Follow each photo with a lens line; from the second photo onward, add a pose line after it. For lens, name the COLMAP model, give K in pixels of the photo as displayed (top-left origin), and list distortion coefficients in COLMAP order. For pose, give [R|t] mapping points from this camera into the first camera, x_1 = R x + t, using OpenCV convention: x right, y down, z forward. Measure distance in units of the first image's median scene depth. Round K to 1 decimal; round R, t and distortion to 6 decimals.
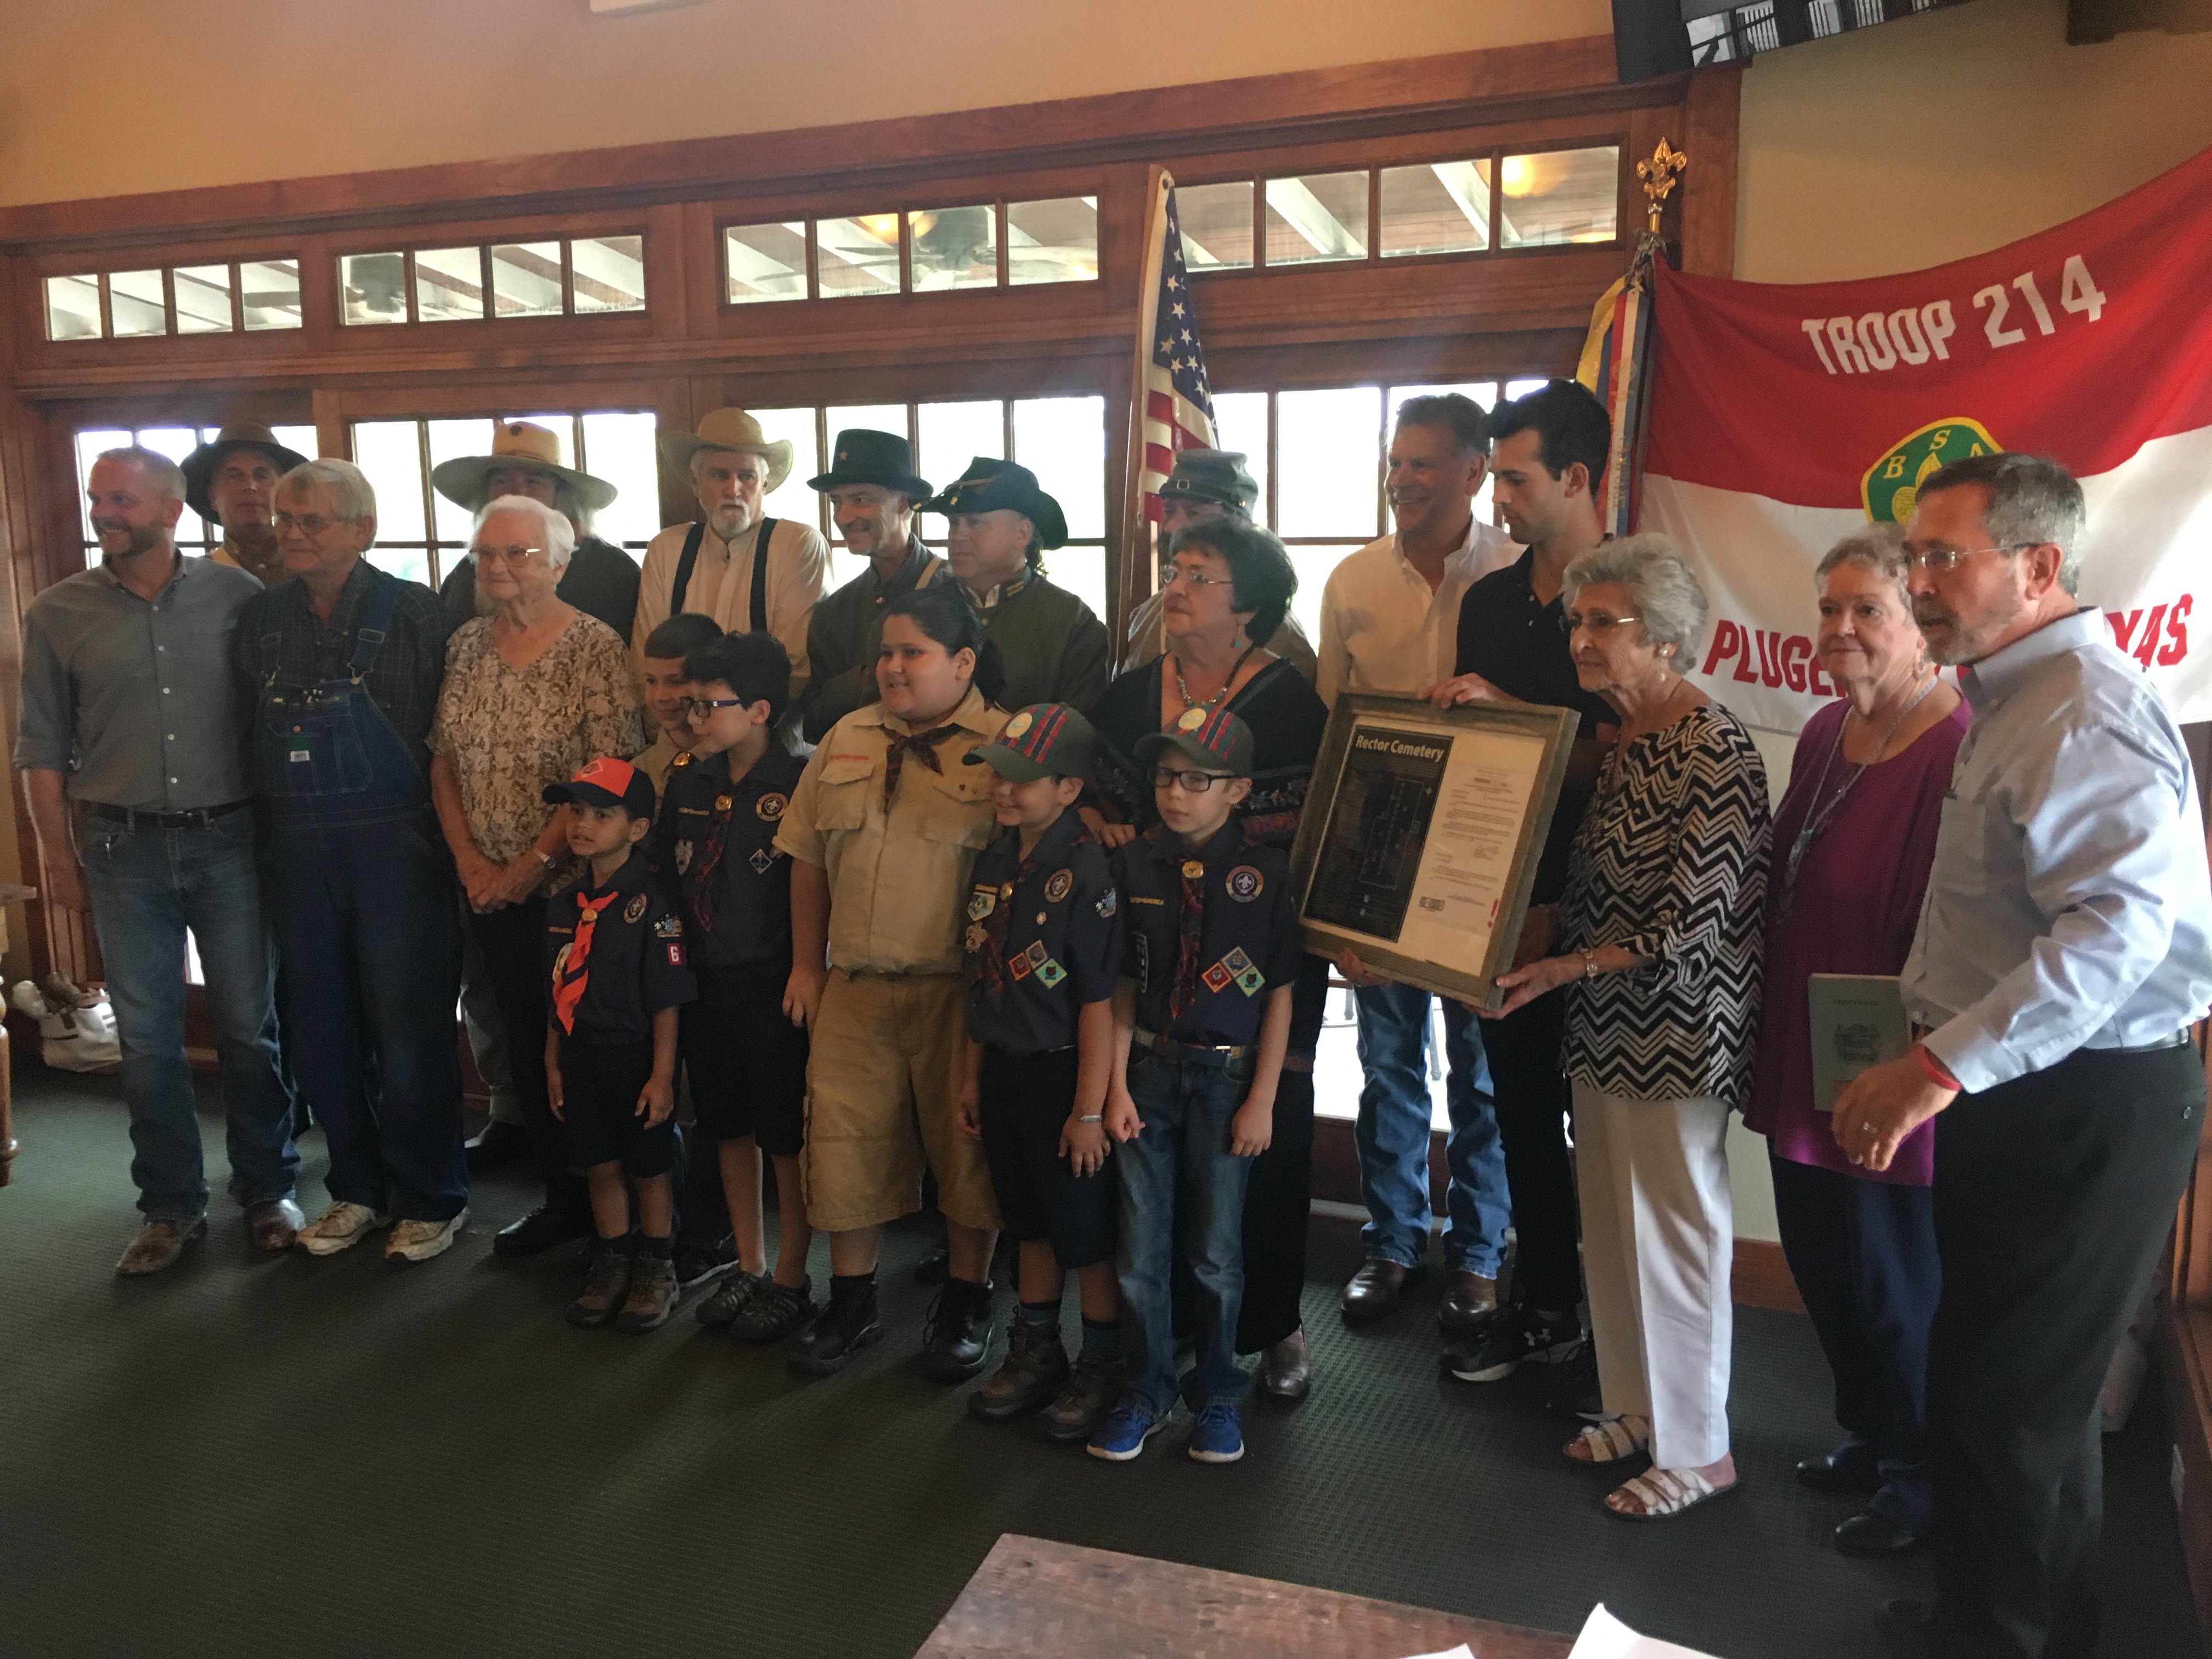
lens RADIAL K [[1973.4, 0, 1101.2], [0, 1973.4, 839.2], [0, 0, 1]] dist [0.089018, -0.110589]
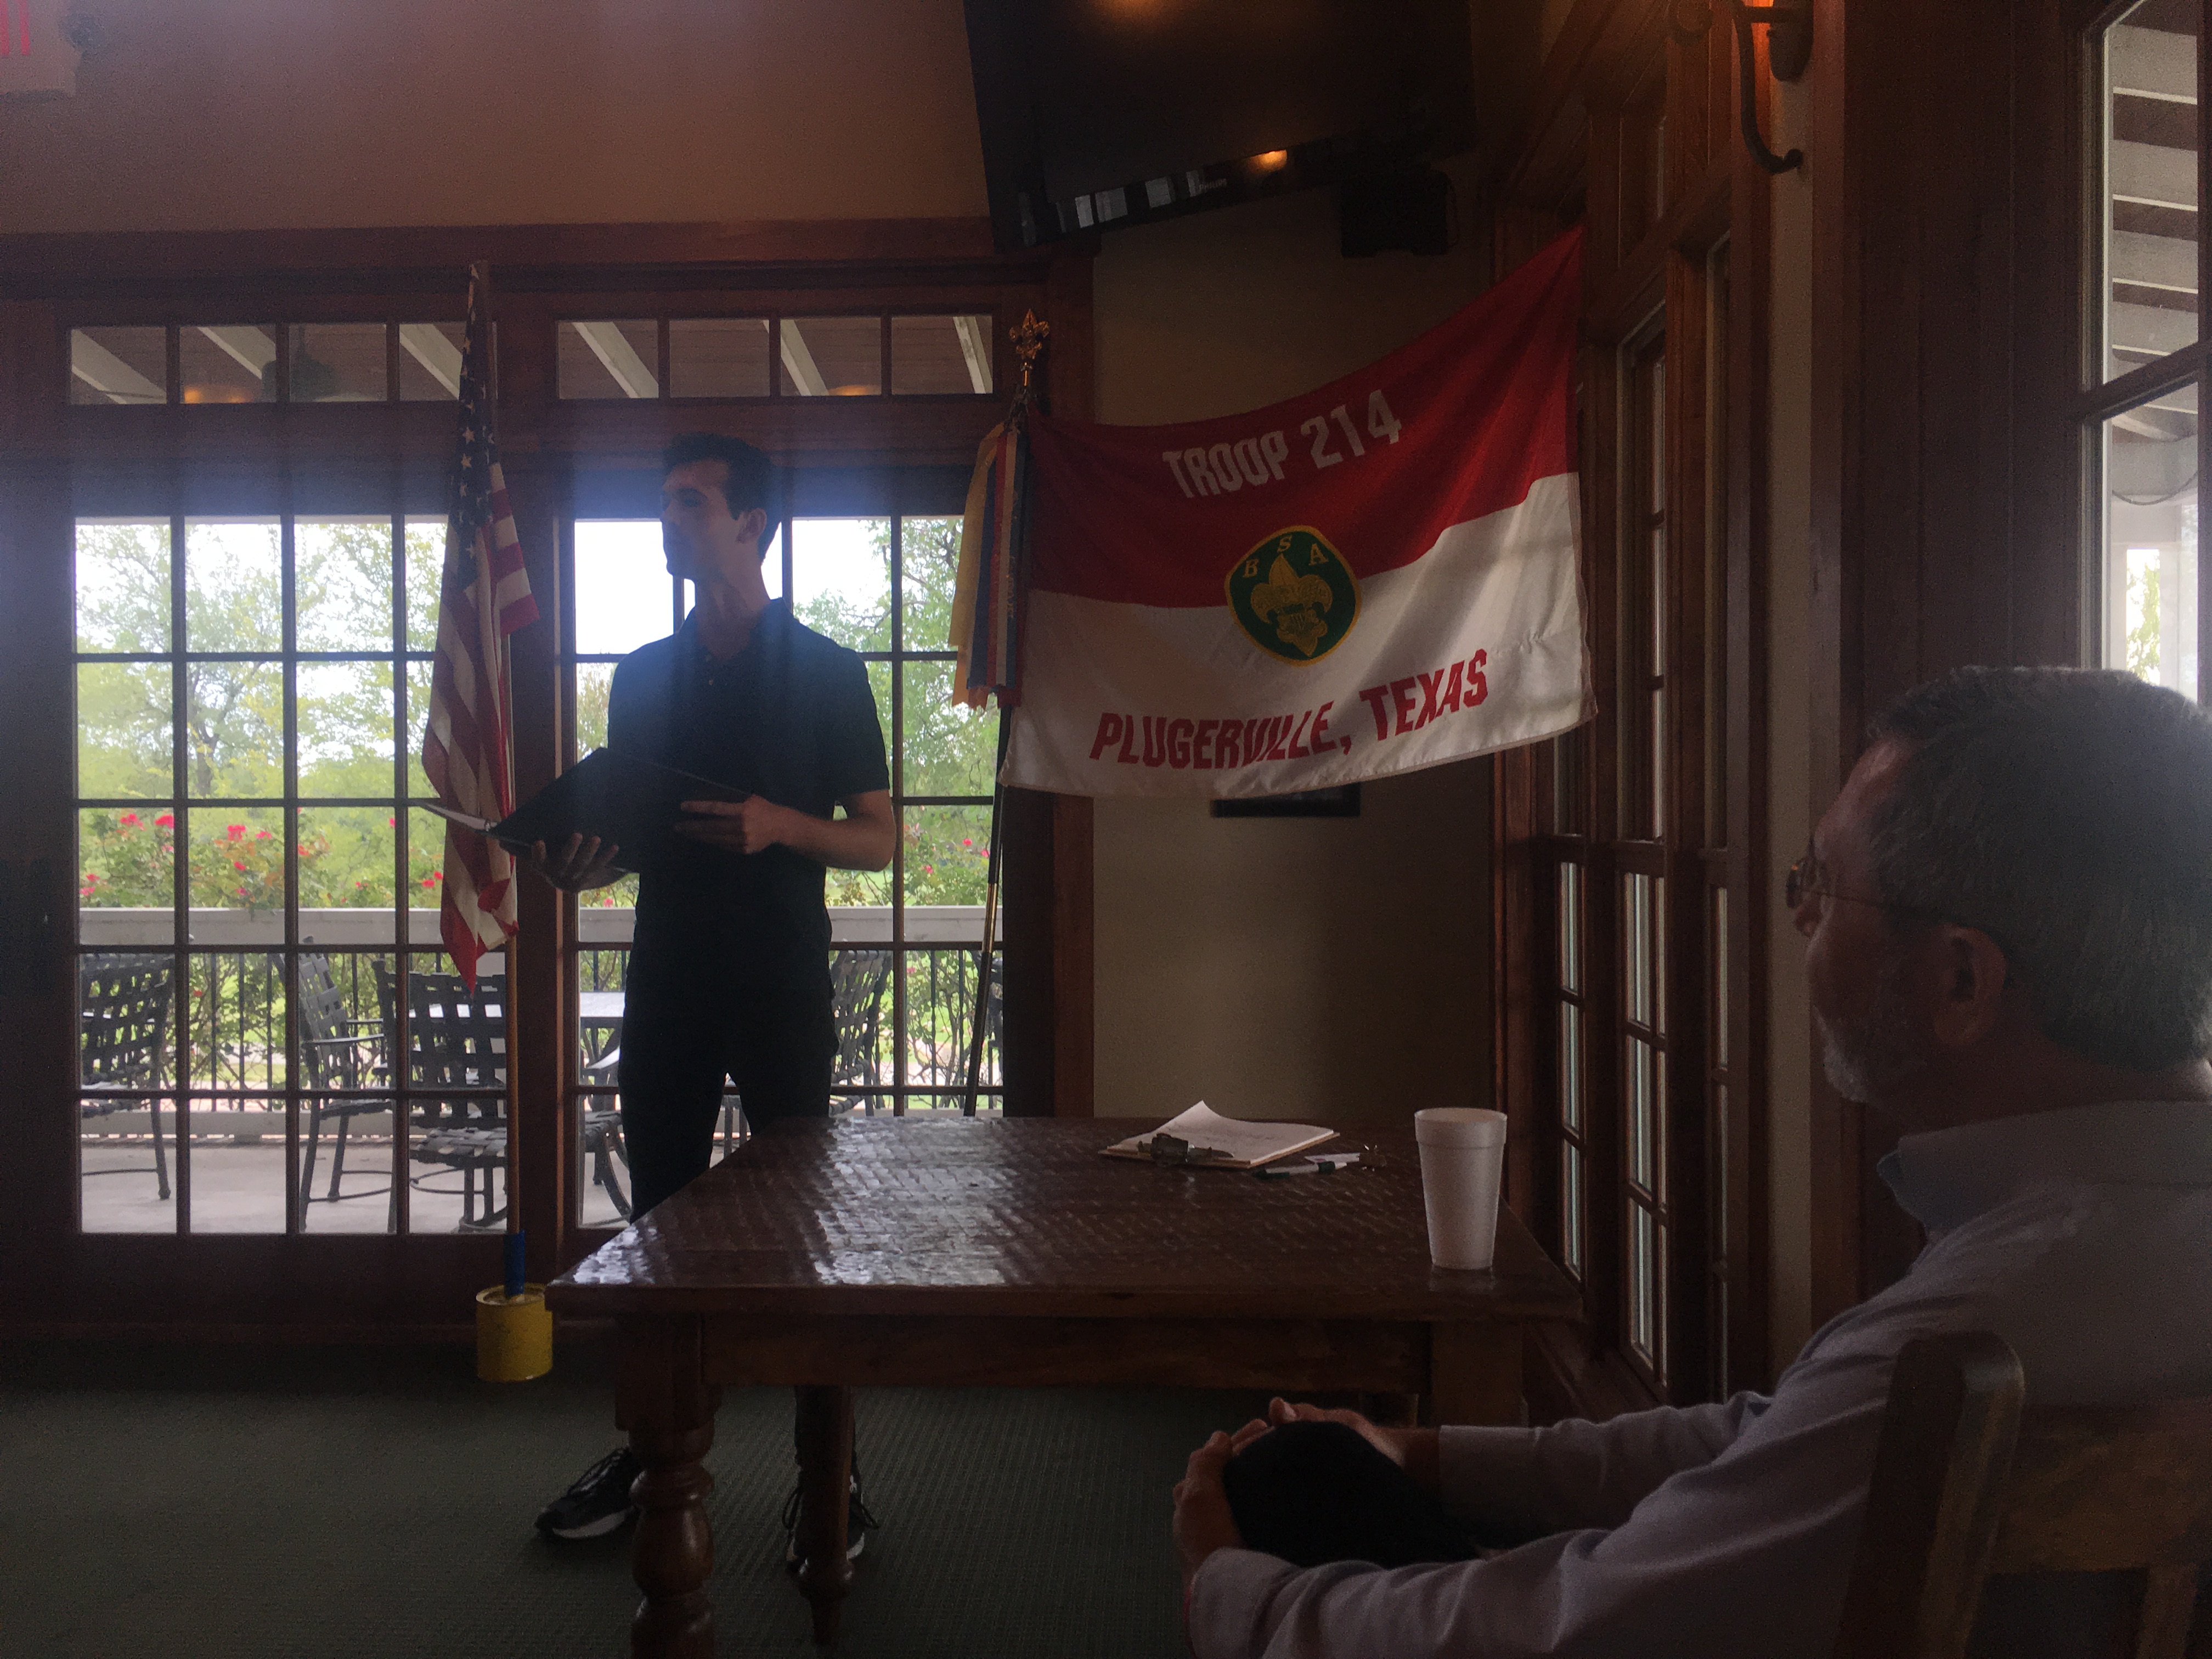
lens RADIAL K [[1973.4, 0, 1123.2], [0, 1973.4, 827.7], [0, 0, 1]] dist [0.089018, -0.110589]
pose [[0.931260, 0.007709, 0.364273, -0.096650], [0.050809, 0.987260, -0.150786, 0.138207], [-0.360795, 0.158930, 0.919004, -0.027972]]
